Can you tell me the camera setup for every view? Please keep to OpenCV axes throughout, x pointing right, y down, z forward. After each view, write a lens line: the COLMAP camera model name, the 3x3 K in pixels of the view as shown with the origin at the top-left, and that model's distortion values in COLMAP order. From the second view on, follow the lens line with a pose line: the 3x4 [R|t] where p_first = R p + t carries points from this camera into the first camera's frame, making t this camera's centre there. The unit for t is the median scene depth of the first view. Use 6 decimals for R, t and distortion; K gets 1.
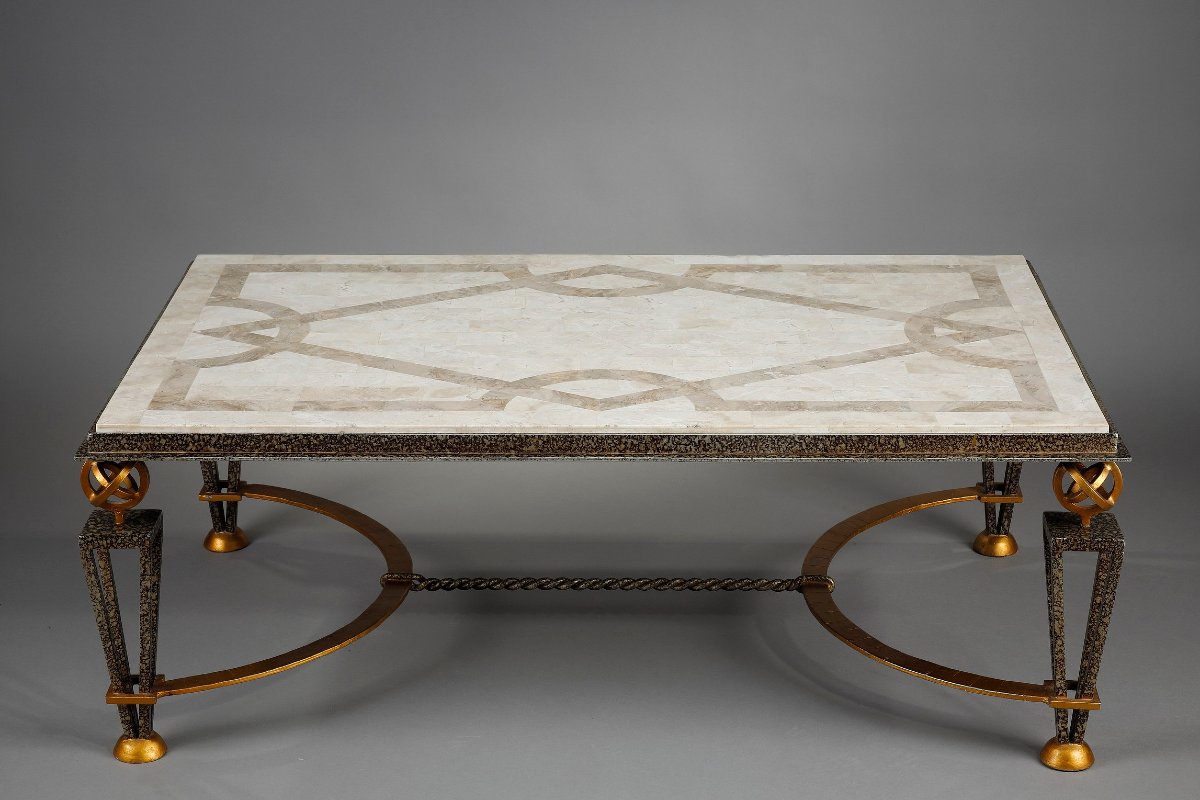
lens RADIAL K [[2555.6, 0, 601.6], [0, 2555.6, 389.4], [0, 0, 1]] dist [0.000103, 0.000000]
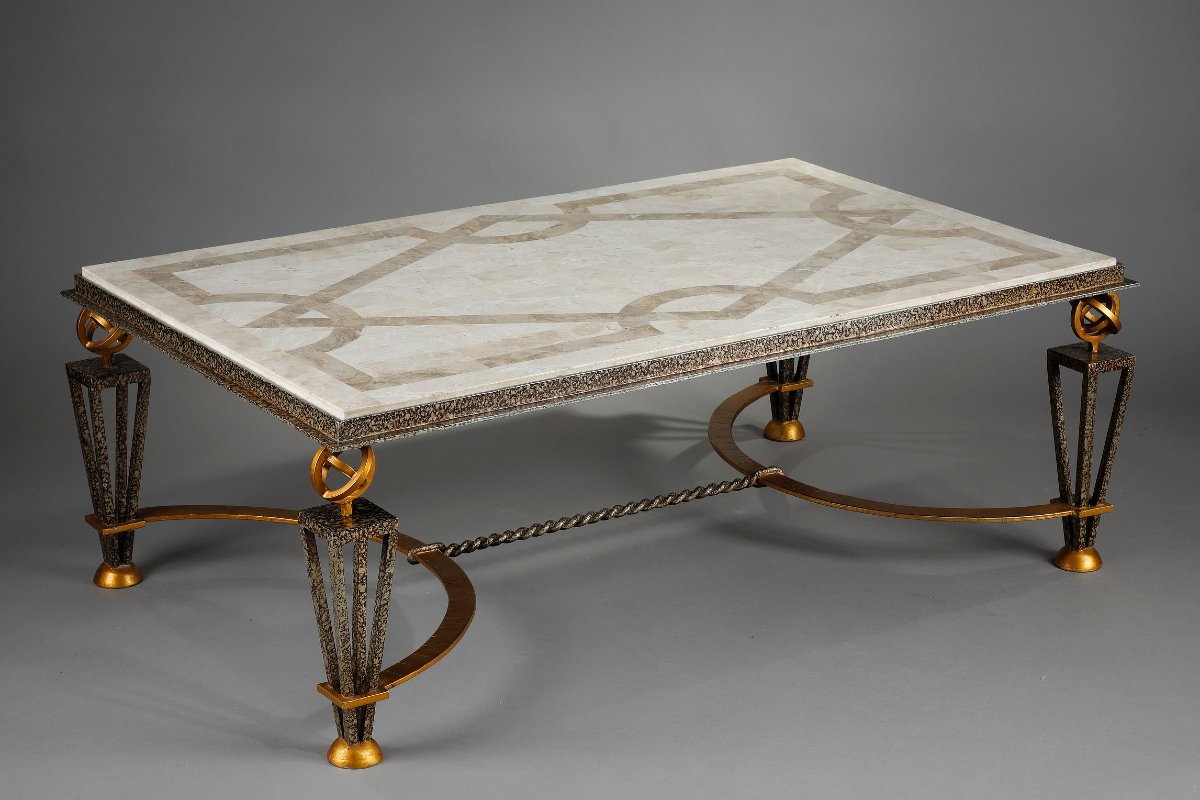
lens RADIAL K [[2774.3, 0, 595.9], [0, 2774.3, 391.5], [0, 0, 1]] dist [0.032645, 0.000000]
pose [[0.821064, -0.169175, 0.545191, -0.653021], [0.179939, 0.983088, 0.034066, -0.011309], [-0.541734, 0.070131, 0.837619, 0.075709]]
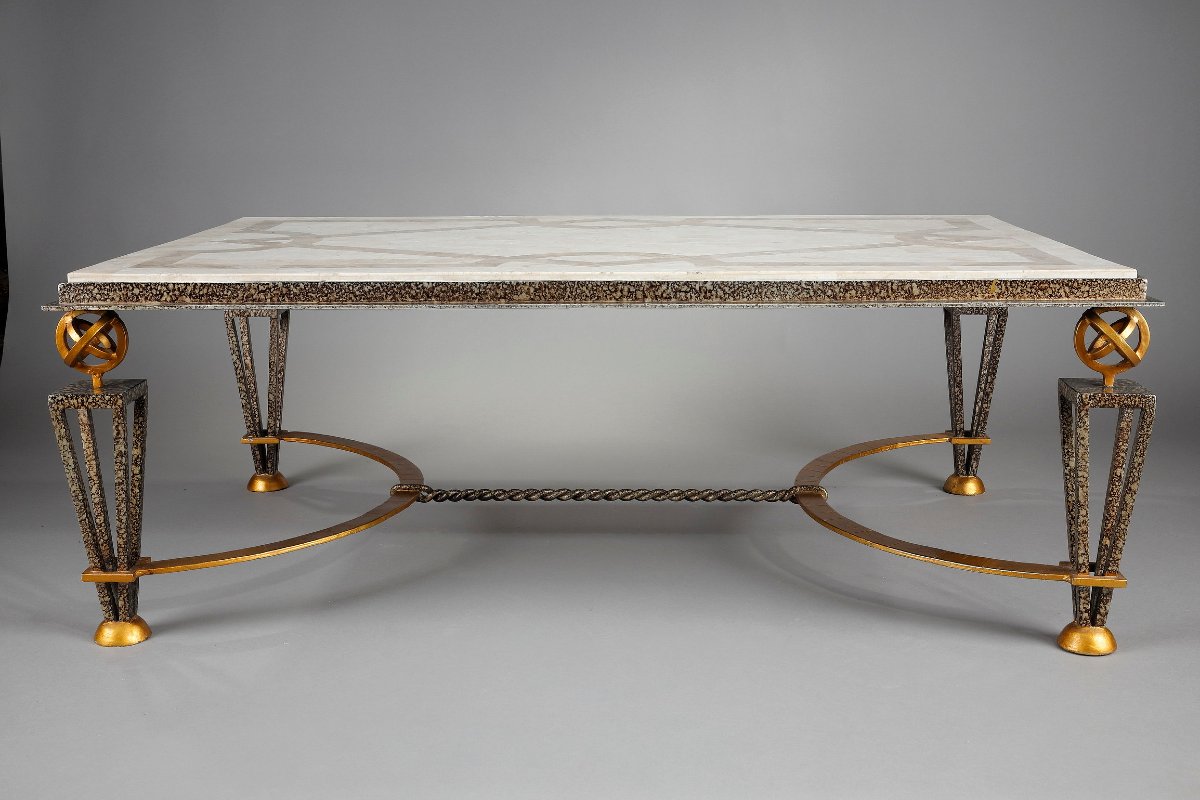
lens RADIAL K [[1448.7, 0, 602.3], [0, 1448.7, 399.7], [0, 0, 1]] dist [-0.002525, 0.000000]
pose [[0.999888, 0.001104, -0.014910, 0.009631], [-0.002917, 0.992512, -0.122109, 0.120084], [0.014664, 0.122139, 0.992405, 0.449918]]
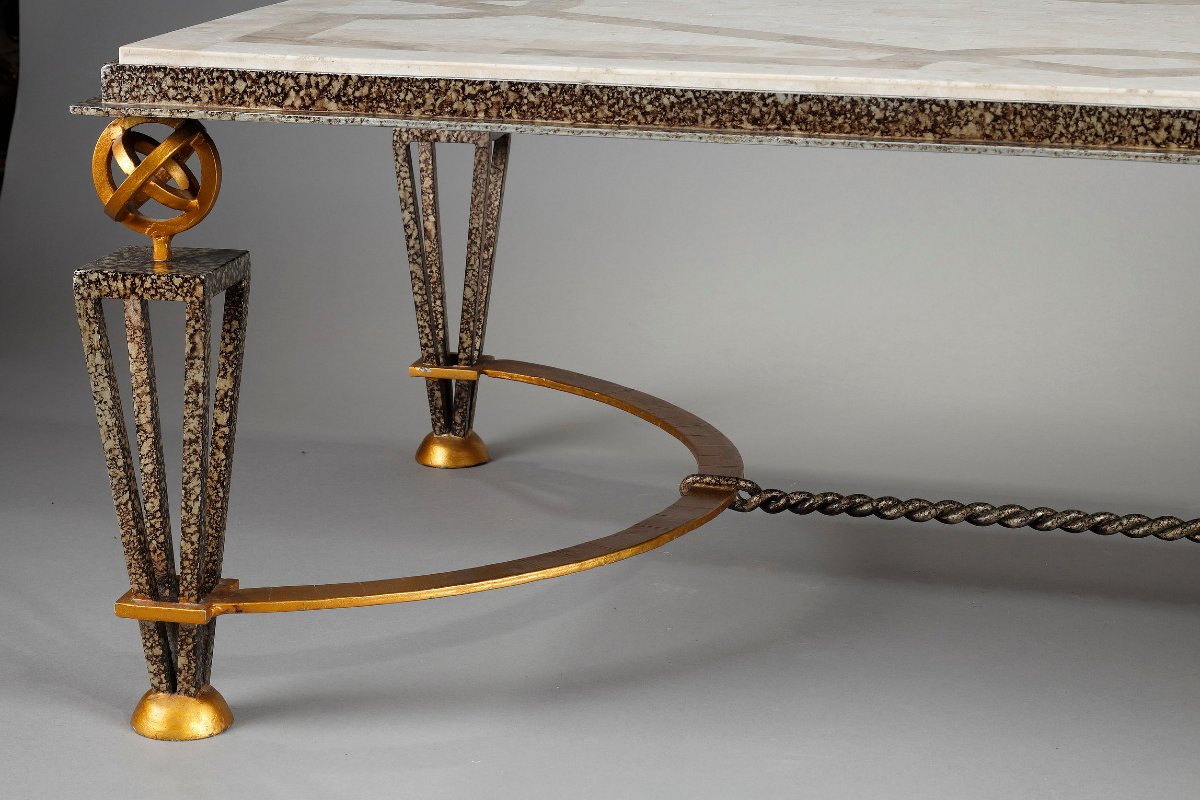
lens RADIAL K [[2631.8, 0, 590.4], [0, 2631.8, 400.1], [0, 0, 1]] dist [-0.000897, 0.000000]
pose [[0.980664, 0.066269, -0.184139, -0.002547], [-0.082227, 0.993364, -0.080417, 0.113426], [0.177587, 0.094003, 0.979605, 0.481570]]
